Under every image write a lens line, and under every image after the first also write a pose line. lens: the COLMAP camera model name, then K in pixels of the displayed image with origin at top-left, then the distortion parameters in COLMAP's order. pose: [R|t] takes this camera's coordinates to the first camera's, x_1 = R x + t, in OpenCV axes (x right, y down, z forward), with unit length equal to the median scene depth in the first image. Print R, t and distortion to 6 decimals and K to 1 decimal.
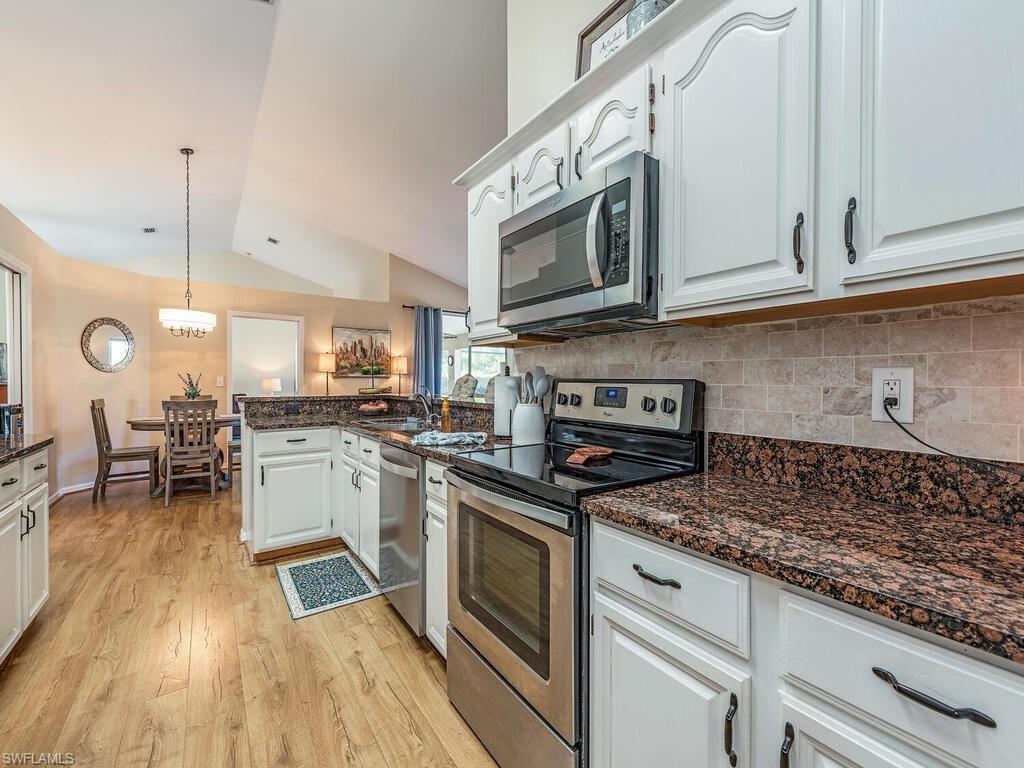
lens RADIAL K [[428.6, 0, 511.0], [0, 428.6, 381.9], [0, 0, 1]] dist [-0.000907, 0.000030]
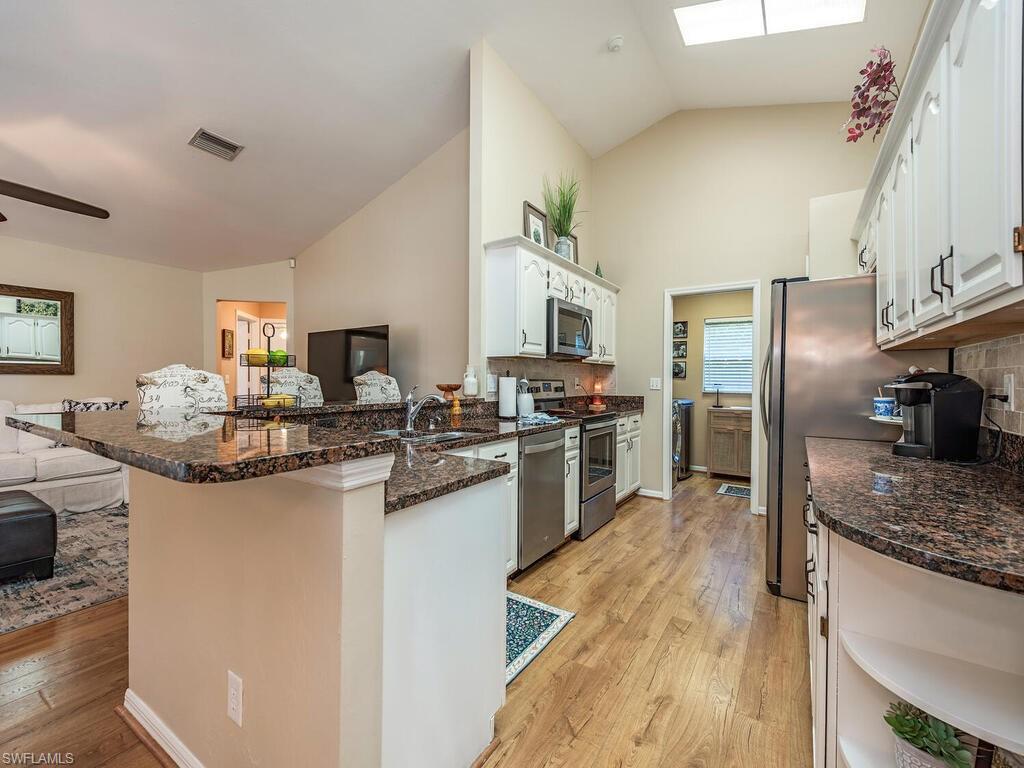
lens RADIAL K [[428.6, 0, 516.1], [0, 428.6, 382.9], [0, 0, 1]] dist [-0.000907, 0.000030]
pose [[-0.364521, -0.016762, 0.931044, -1.255033], [-0.008649, 0.999856, 0.014615, -0.013721], [-0.931155, -0.002726, -0.364613, 1.350045]]
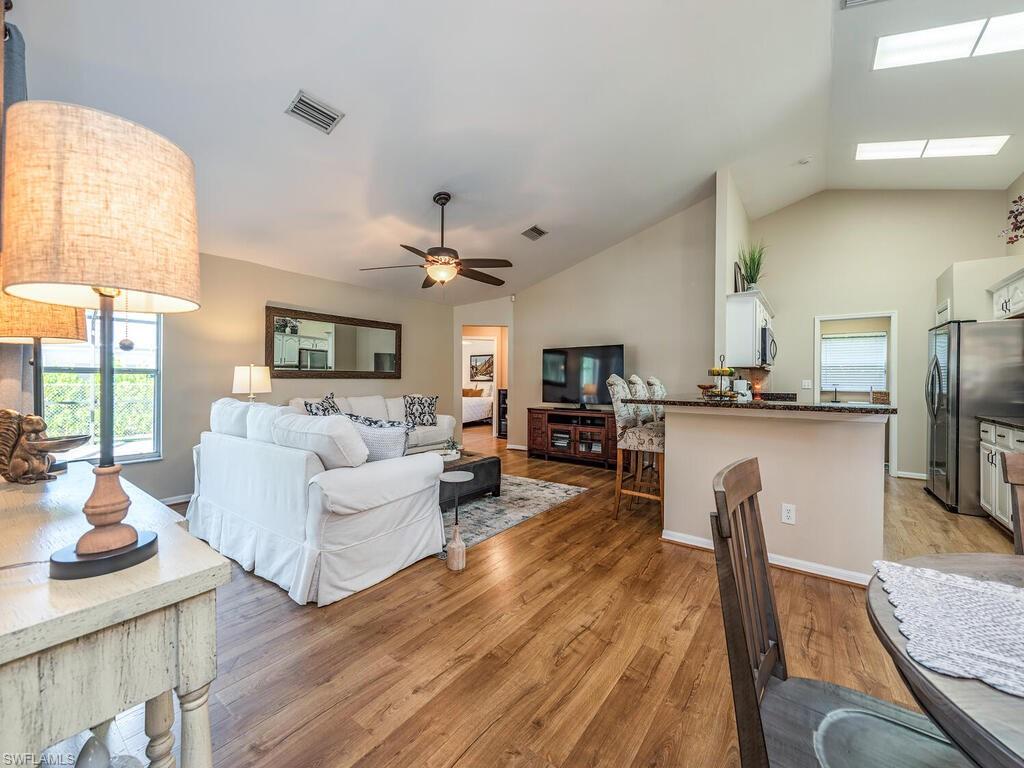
lens RADIAL K [[398.5, 0, 512.8], [0, 398.5, 380.0], [0, 0, 1]] dist [0.001116, -0.000475]
pose [[-0.295032, -0.005652, 0.955471, -1.512823], [-0.005860, 0.999974, 0.004106, -0.013246], [-0.955469, -0.004388, -0.295058, 2.489497]]
